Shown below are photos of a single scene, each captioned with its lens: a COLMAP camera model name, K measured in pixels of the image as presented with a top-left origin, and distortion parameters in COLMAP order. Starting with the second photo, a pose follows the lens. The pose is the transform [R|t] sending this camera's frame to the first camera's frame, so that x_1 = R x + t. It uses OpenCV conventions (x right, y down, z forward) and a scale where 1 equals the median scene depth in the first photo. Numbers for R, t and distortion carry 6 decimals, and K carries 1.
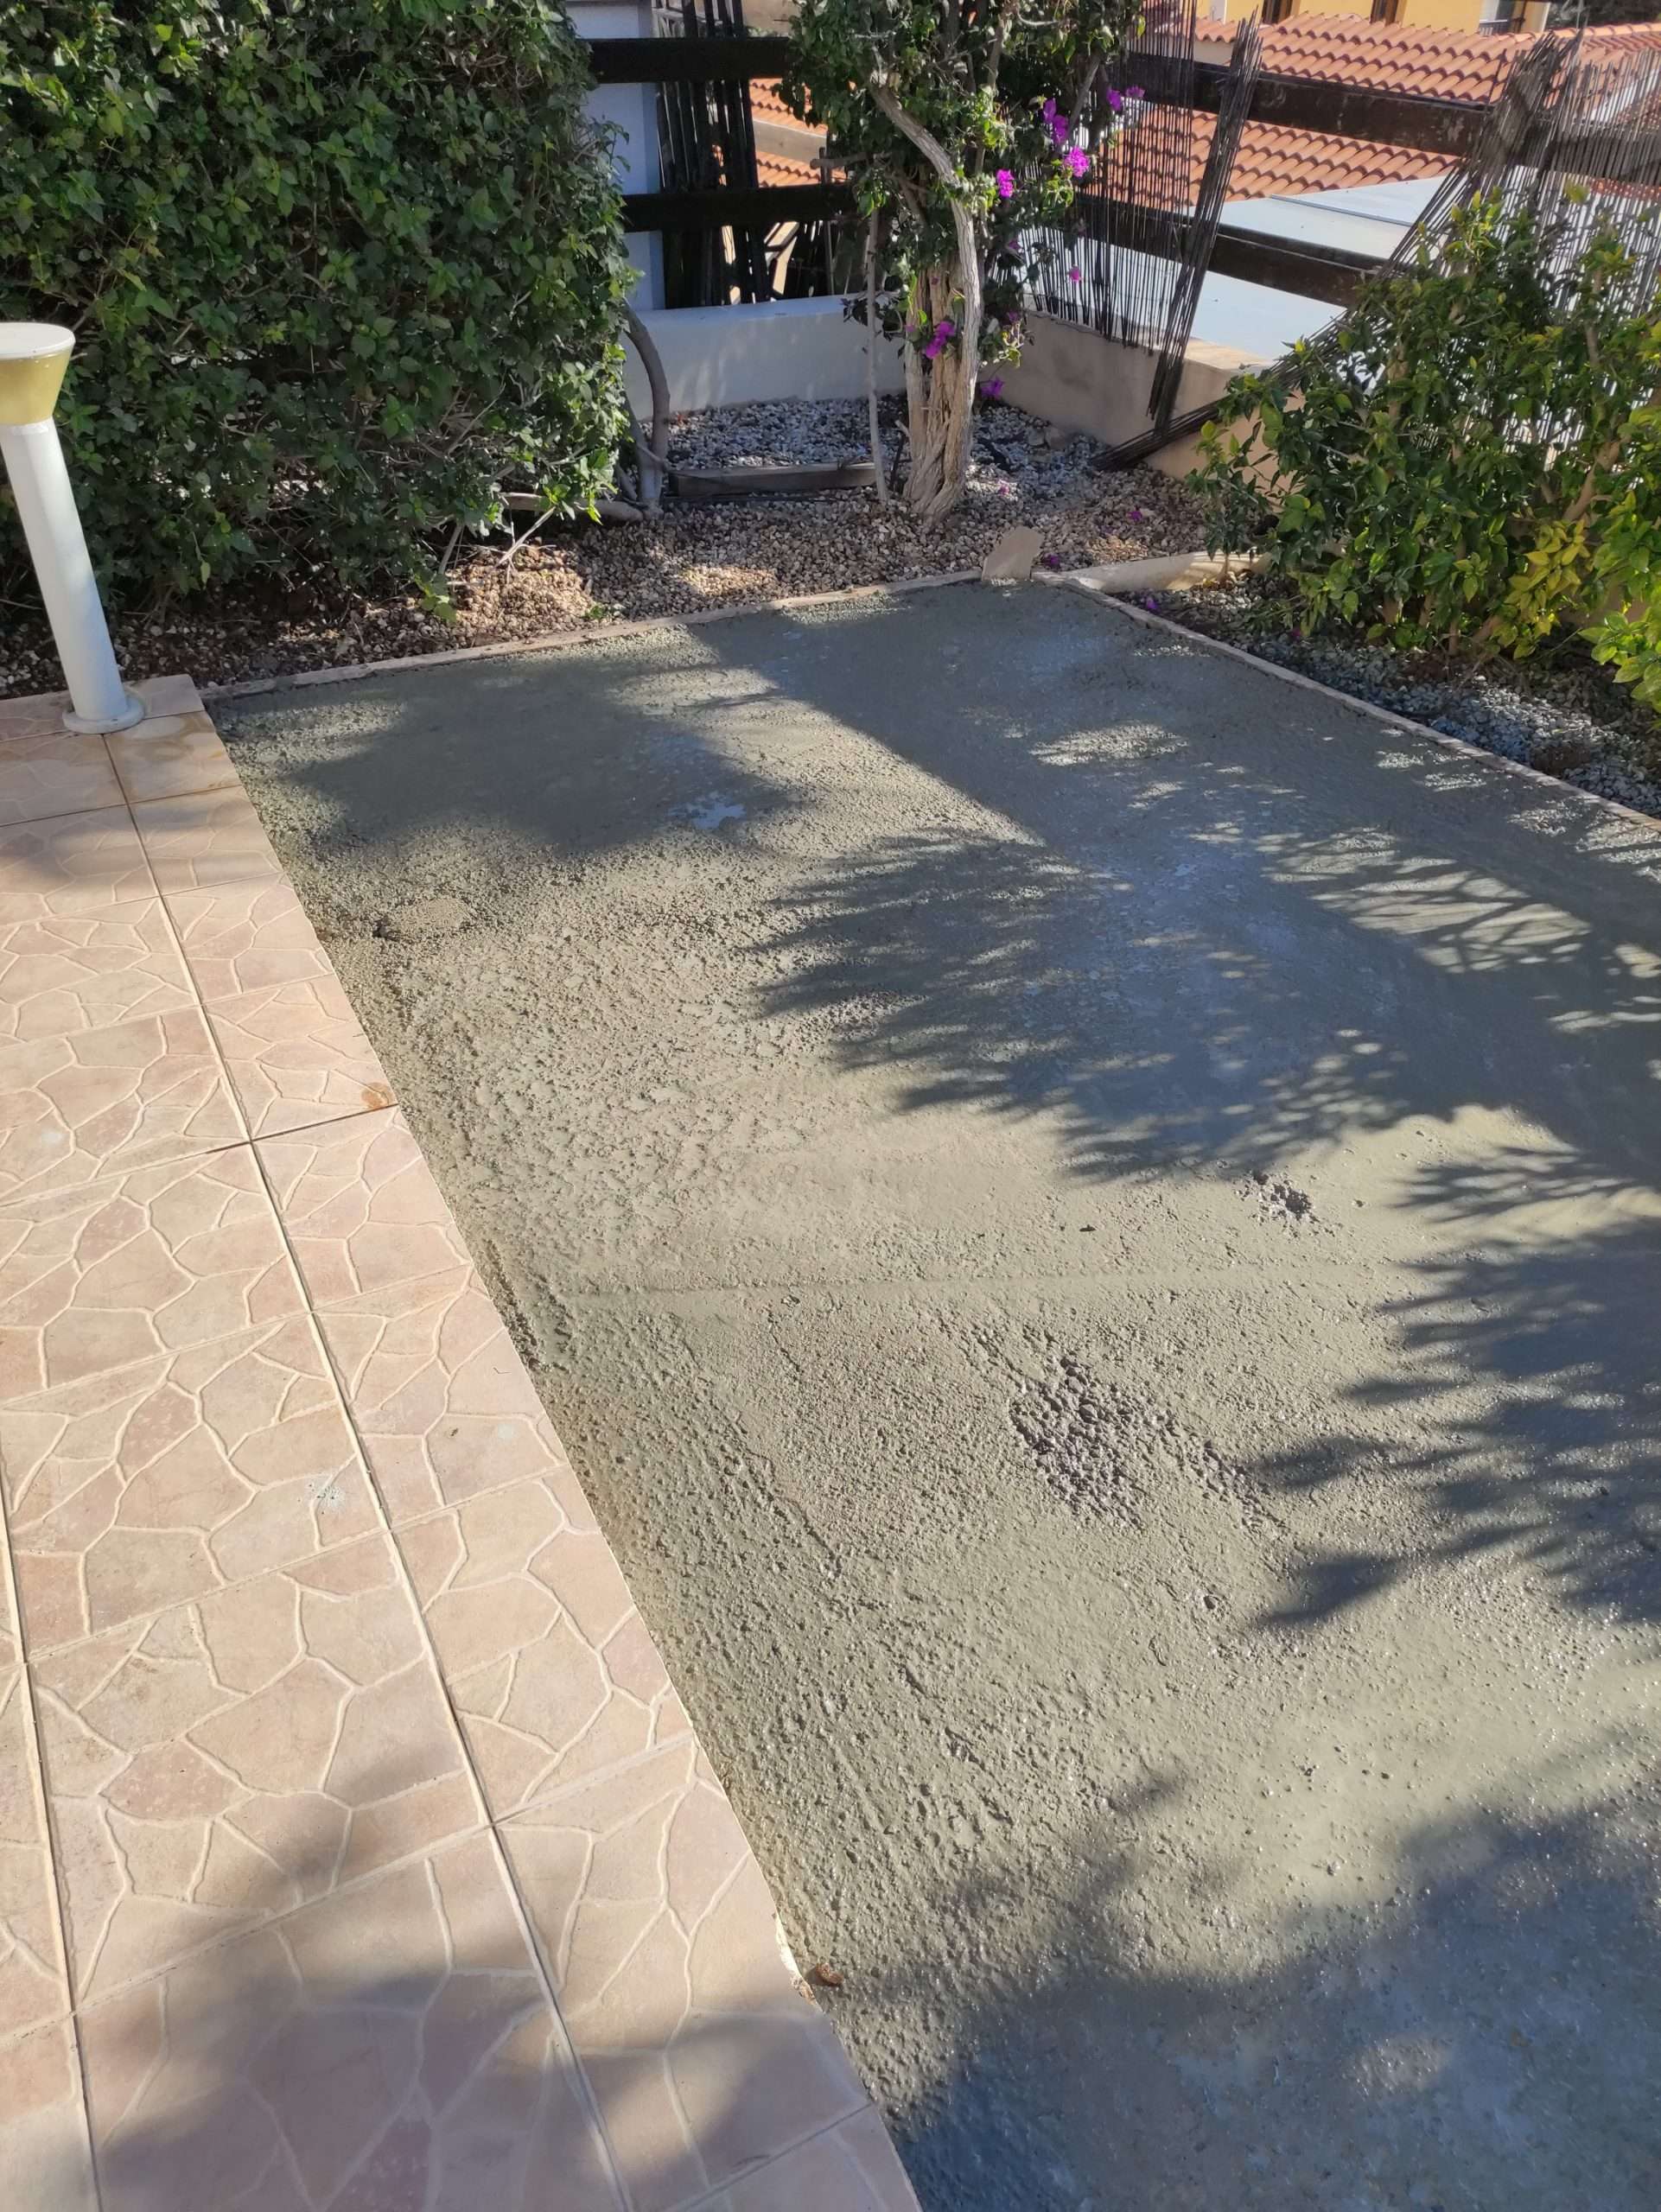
lens RADIAL K [[1613.4, 0, 831.3], [0, 1613.4, 1106.3], [0, 0, 1]] dist [0.006810, -0.002337]
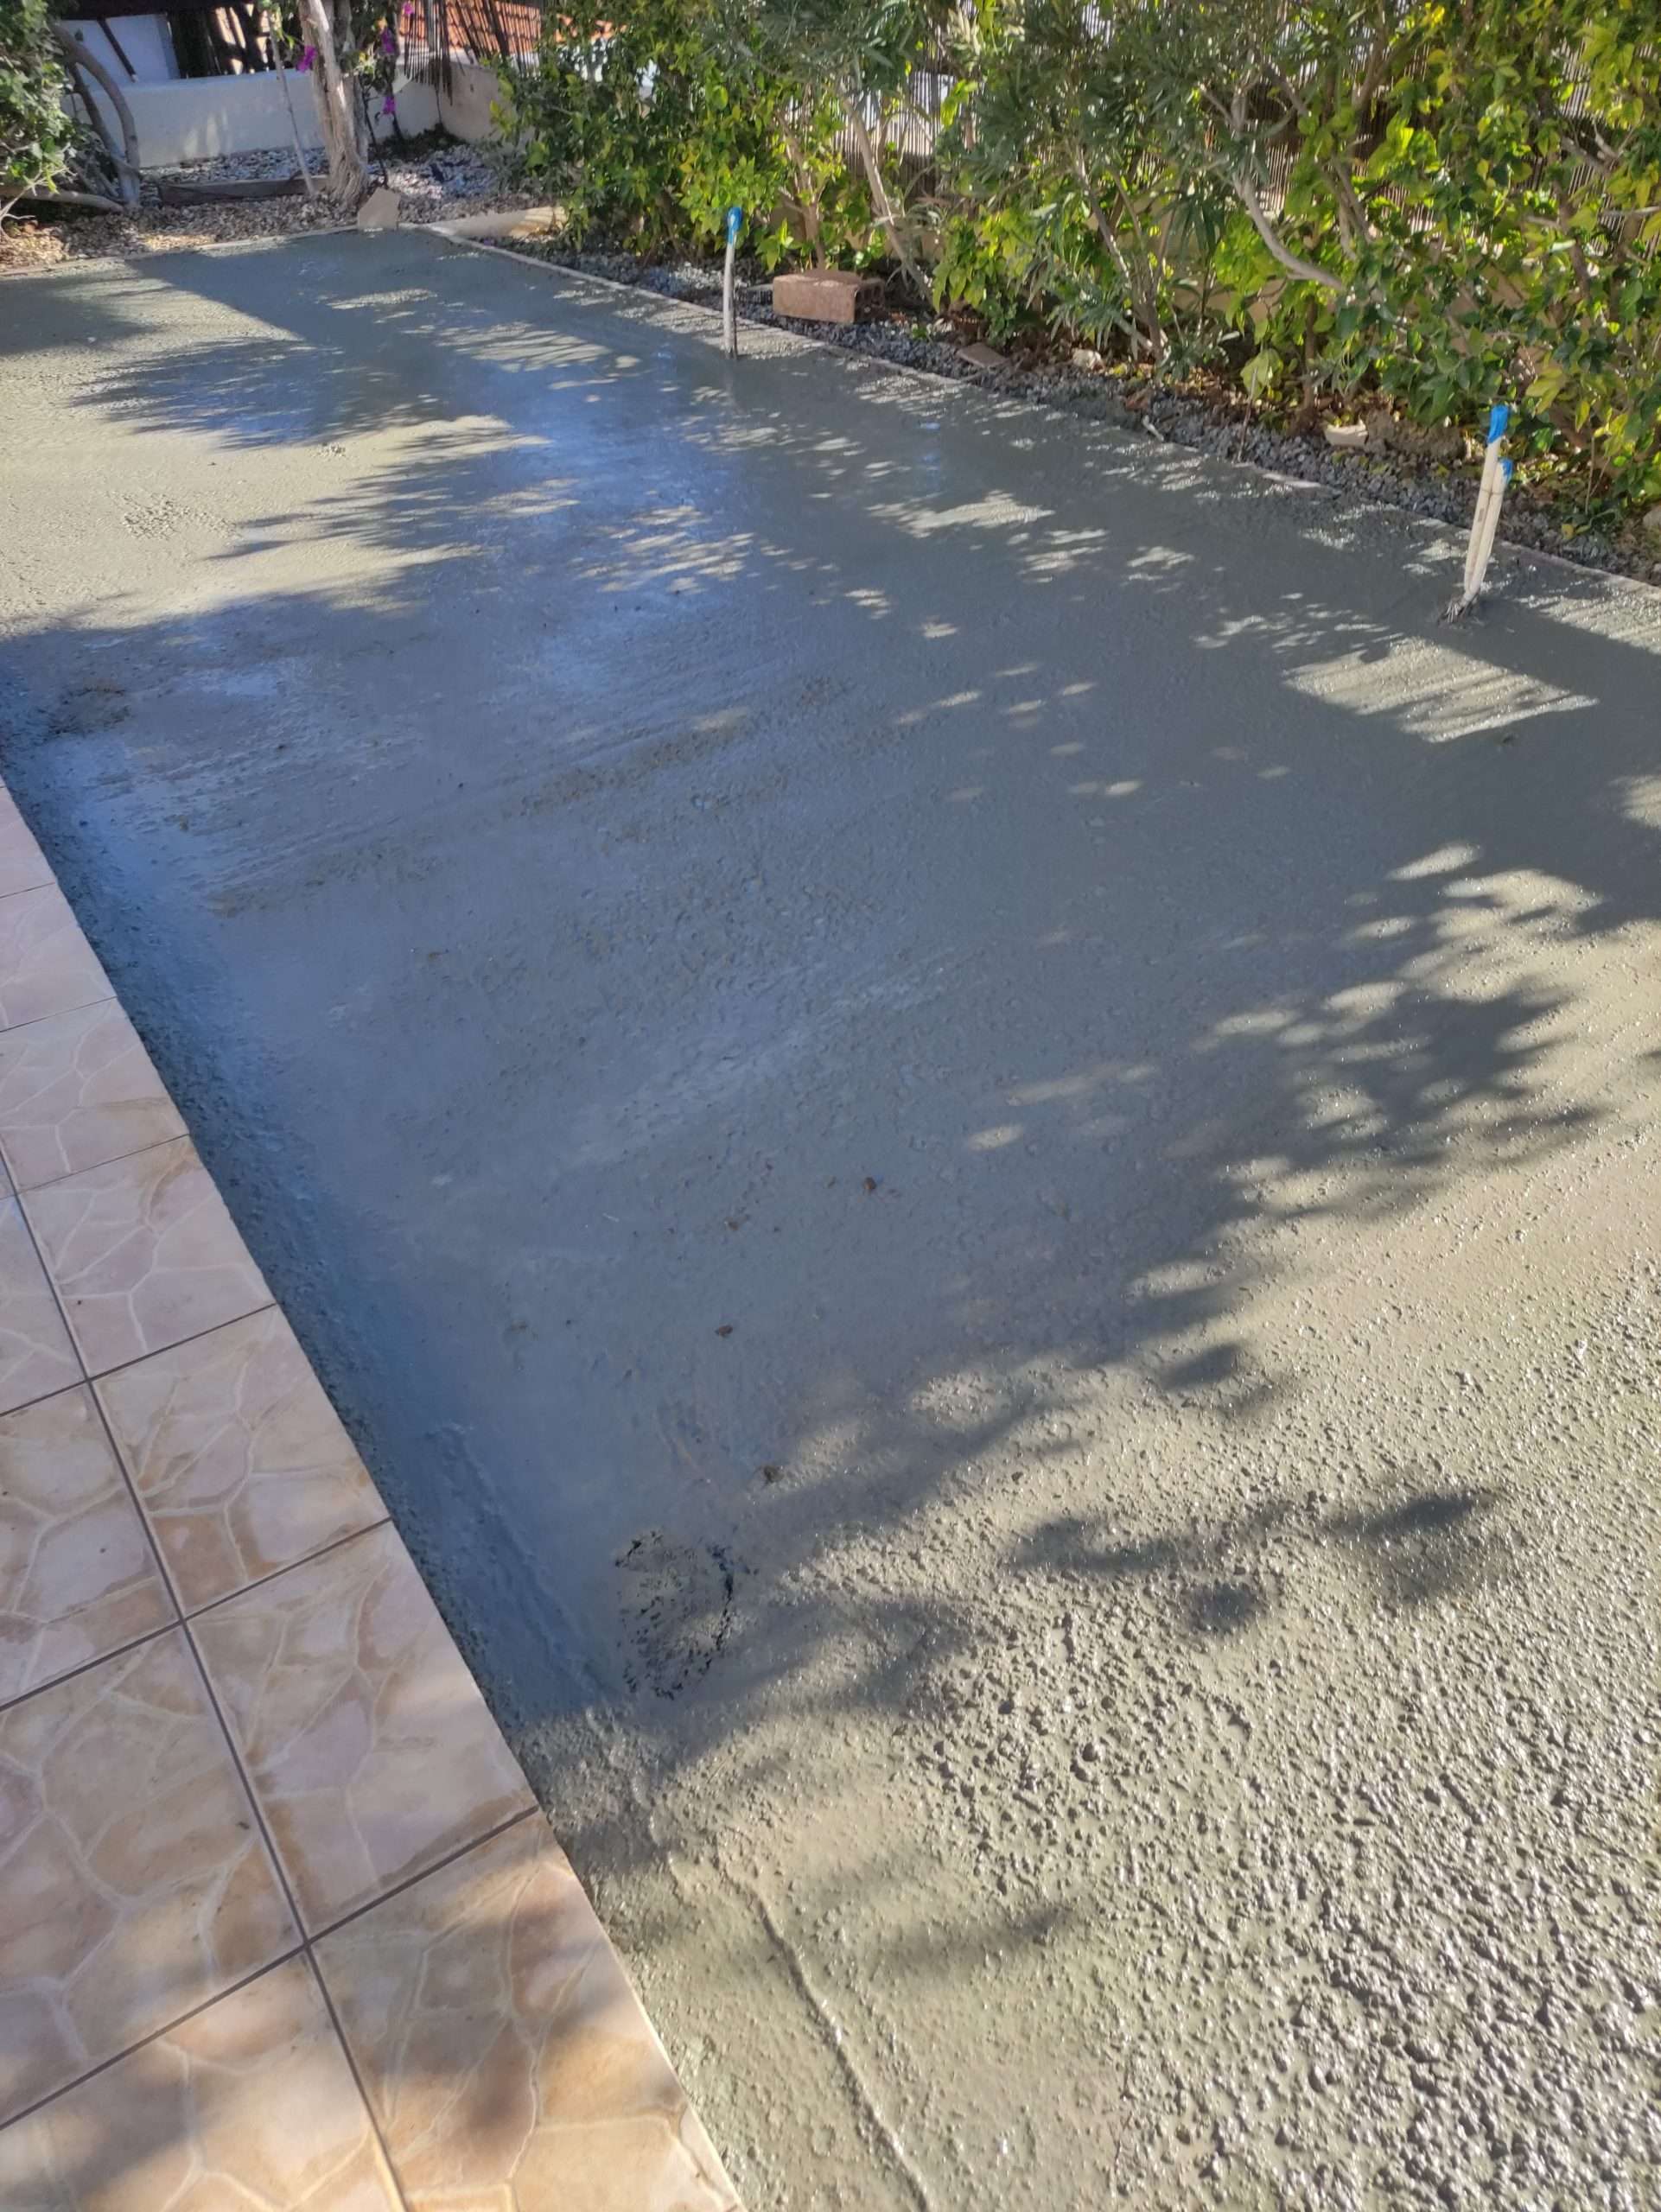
lens RADIAL K [[1613.4, 0, 829.7], [0, 1613.4, 1106.0], [0, 0, 1]] dist [0.006810, -0.002337]
pose [[0.994467, -0.094884, 0.045071, 0.355645], [0.092580, 0.994412, 0.050722, 0.389838], [-0.049632, -0.046269, 0.997695, -0.452071]]
